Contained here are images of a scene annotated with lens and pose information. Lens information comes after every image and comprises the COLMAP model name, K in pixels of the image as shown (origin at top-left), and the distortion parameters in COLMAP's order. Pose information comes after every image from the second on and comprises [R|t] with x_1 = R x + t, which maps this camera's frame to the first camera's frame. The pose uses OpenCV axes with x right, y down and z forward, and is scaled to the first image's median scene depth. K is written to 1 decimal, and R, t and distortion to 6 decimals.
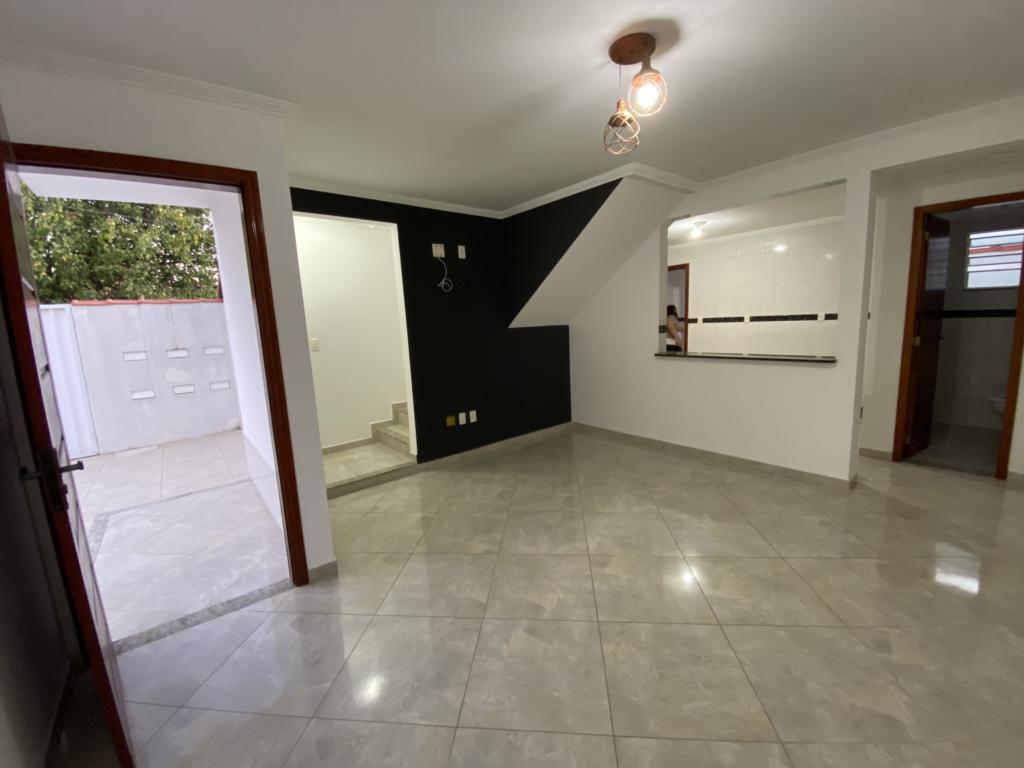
lens RADIAL K [[417.2, 0, 512.4], [0, 417.2, 380.5], [0, 0, 1]] dist [0.025075, -0.021866]
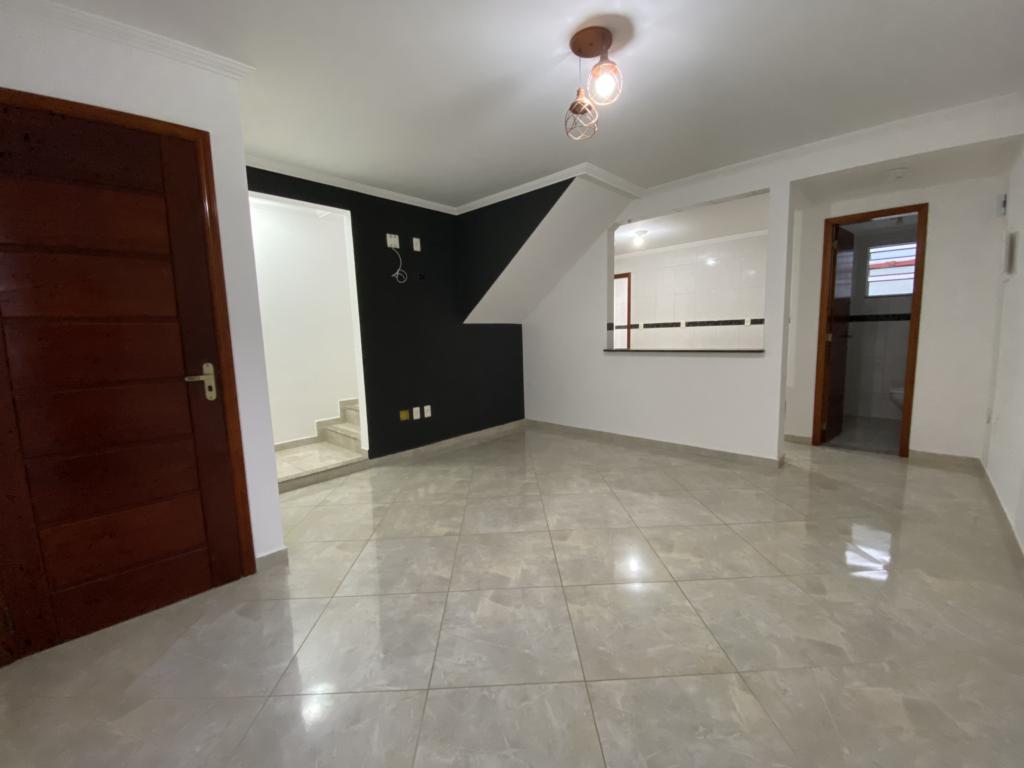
lens RADIAL K [[417.2, 0, 512.4], [0, 417.2, 380.5], [0, 0, 1]] dist [0.025075, -0.021866]
pose [[0.991633, 0.001040, 0.129082, -0.037686], [0.003208, 0.999460, -0.032697, 0.080345], [-0.129046, 0.032837, 0.991095, -0.010710]]
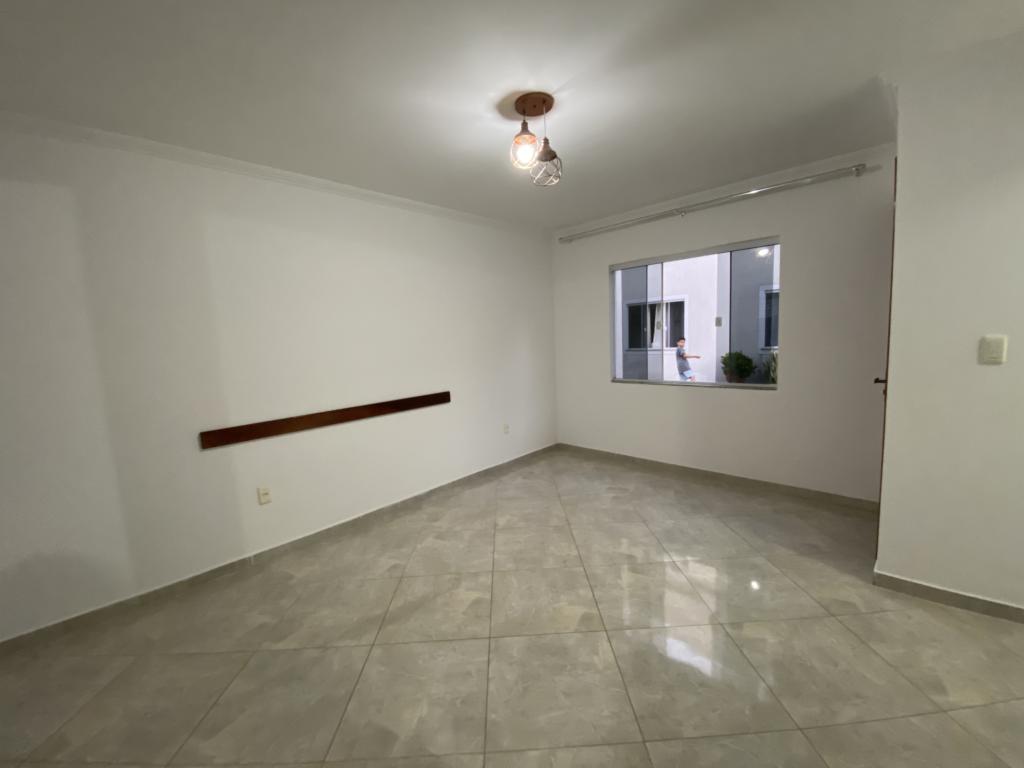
lens RADIAL K [[412.1, 0, 512.8], [0, 412.1, 384.1], [0, 0, 1]] dist [0.044448, -0.037701]
pose [[-0.988205, 0.109083, -0.107480, 0.374742], [0.077187, 0.960981, 0.265627, -0.240417], [0.132261, 0.254197, -0.958066, 1.556119]]
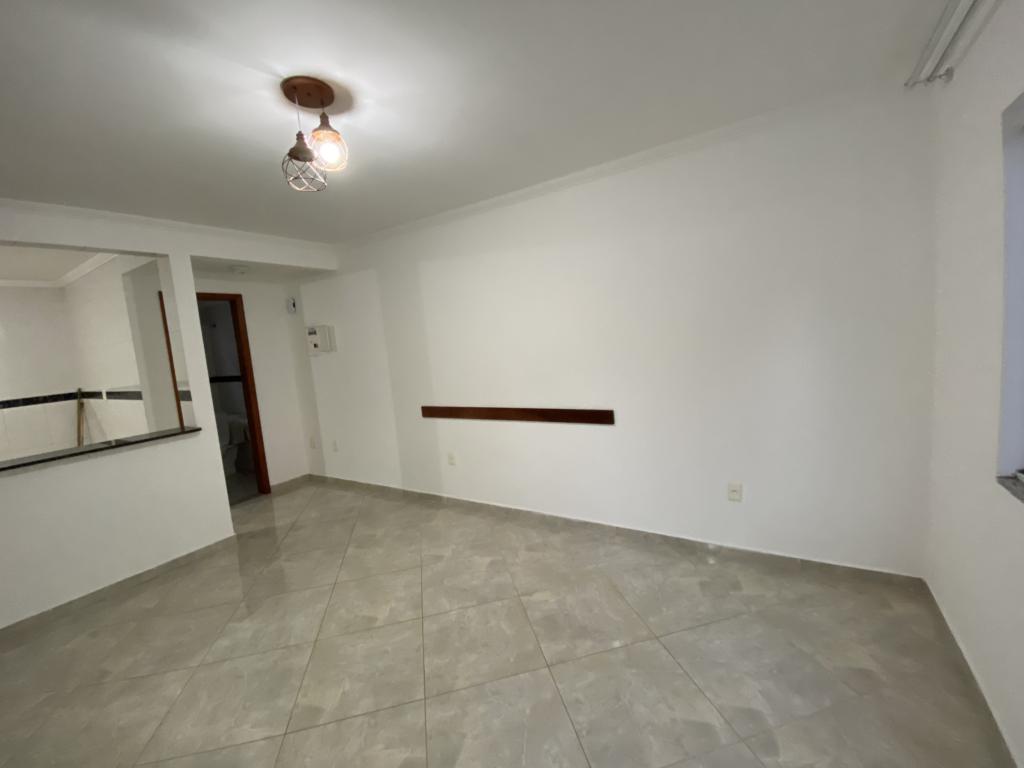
lens RADIAL K [[417.2, 0, 512.4], [0, 417.2, 380.5], [0, 0, 1]] dist [0.025075, -0.021866]
pose [[-0.315420, -0.026470, 0.948583, -0.529165], [0.237023, 0.965730, 0.105762, -0.106135], [-0.918874, 0.258195, -0.298337, 0.699245]]
